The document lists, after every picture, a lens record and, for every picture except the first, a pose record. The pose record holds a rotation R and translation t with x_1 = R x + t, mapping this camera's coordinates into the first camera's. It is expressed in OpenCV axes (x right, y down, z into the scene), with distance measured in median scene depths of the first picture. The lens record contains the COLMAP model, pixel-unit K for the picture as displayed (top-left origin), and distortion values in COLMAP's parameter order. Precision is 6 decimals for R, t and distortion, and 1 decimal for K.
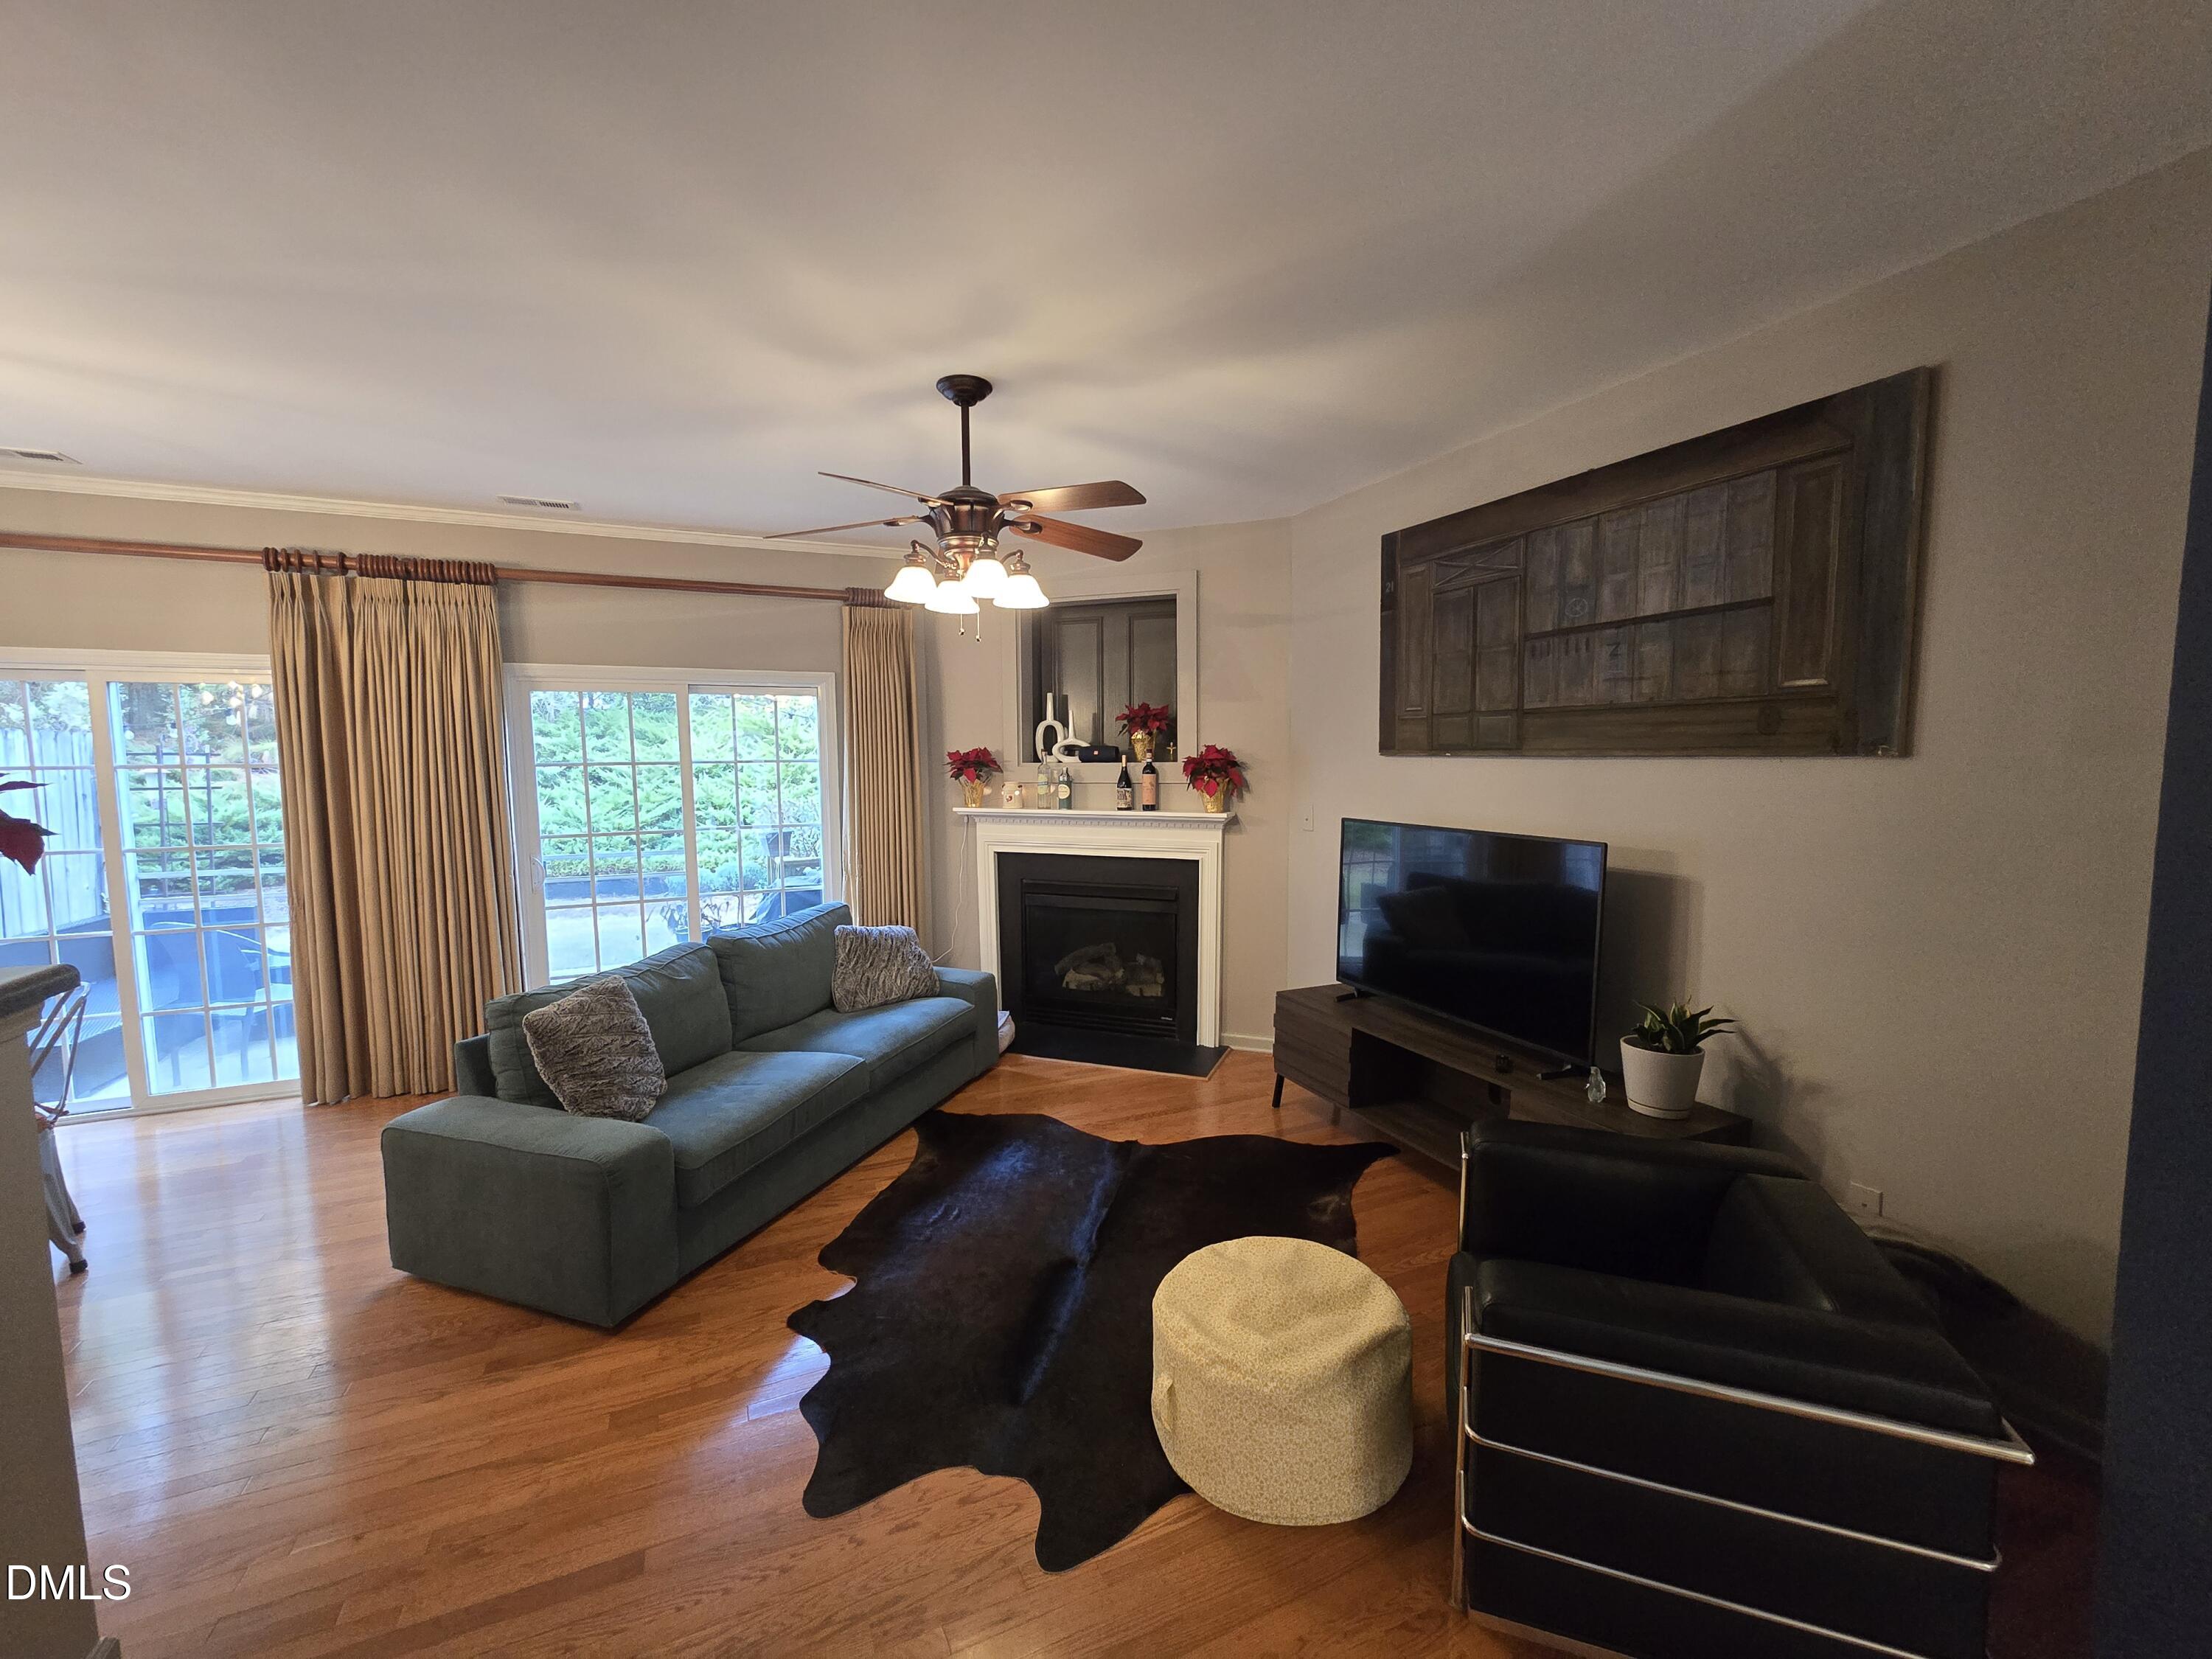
lens RADIAL K [[903.1, 0, 1110.0], [0, 903.1, 829.0], [0, 0, 1]] dist [-0.001960, 0.001085]
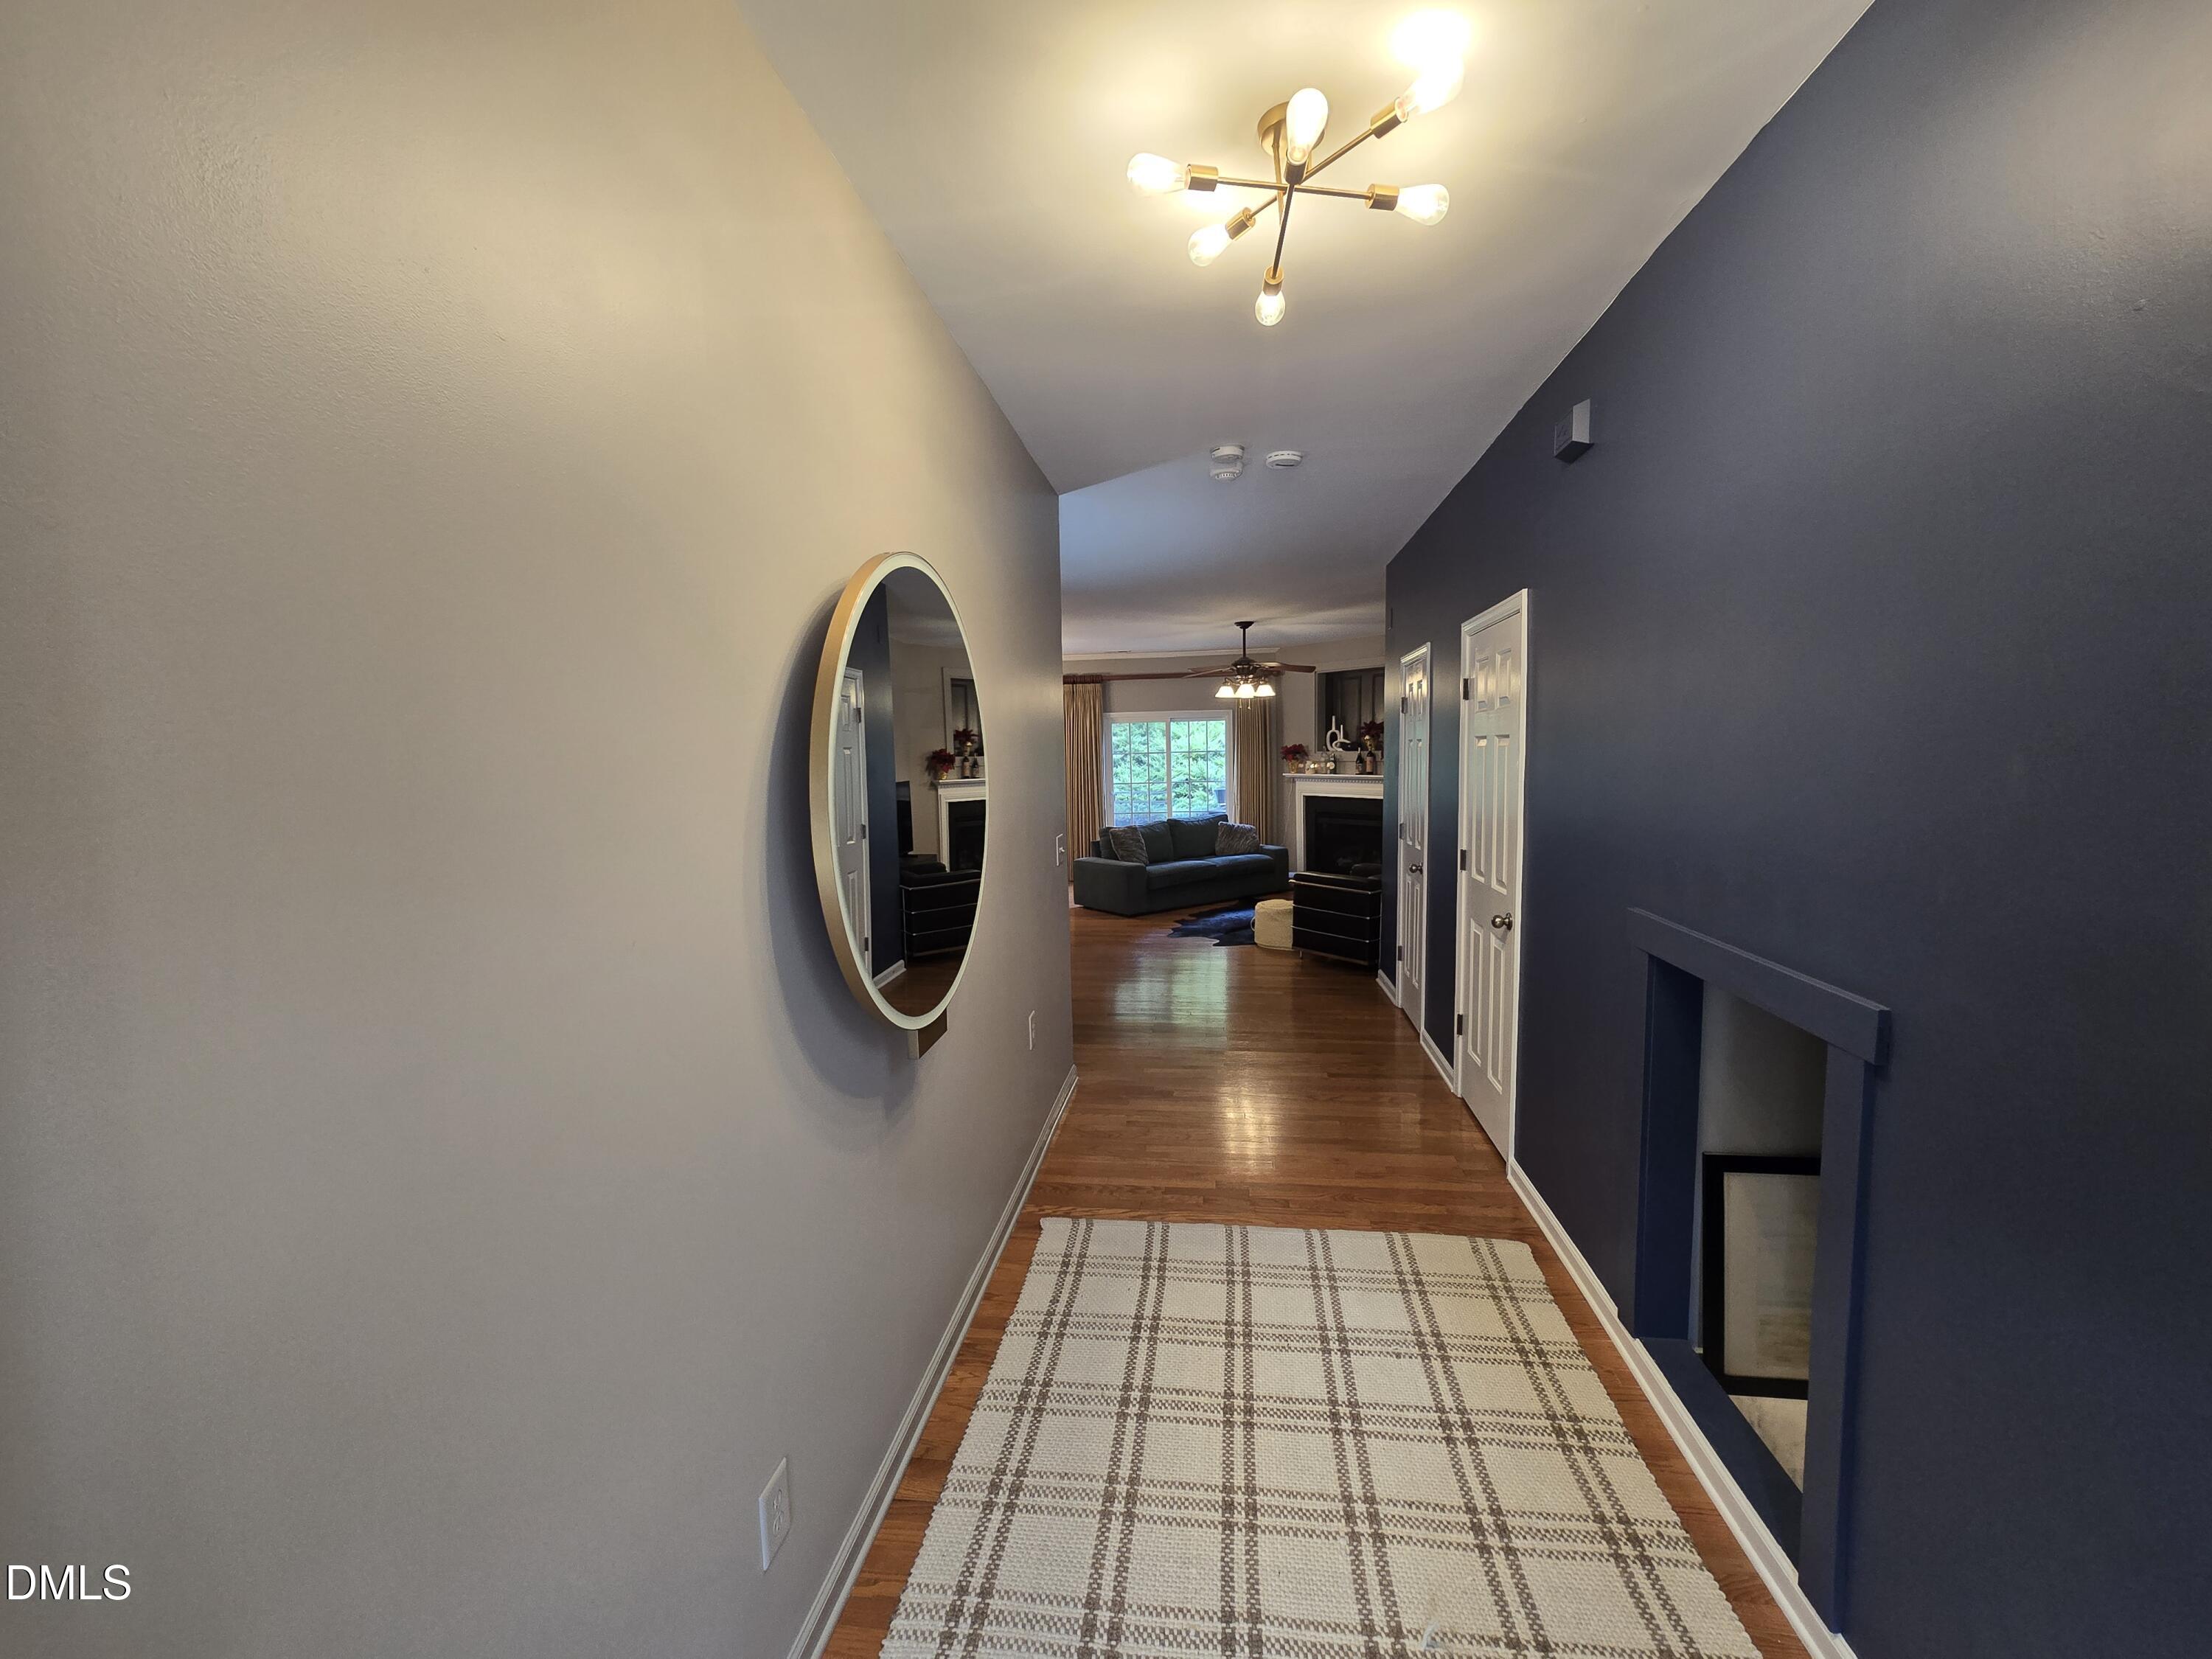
lens RADIAL K [[903.1, 0, 1123.9], [0, 903.1, 825.4], [0, 0, 1]] dist [-0.001960, 0.001085]
pose [[0.855955, 0.035701, -0.515816, 0.586635], [-0.030002, 0.999362, 0.019384, 0.066947], [0.516179, -0.001117, 0.856480, -0.963088]]
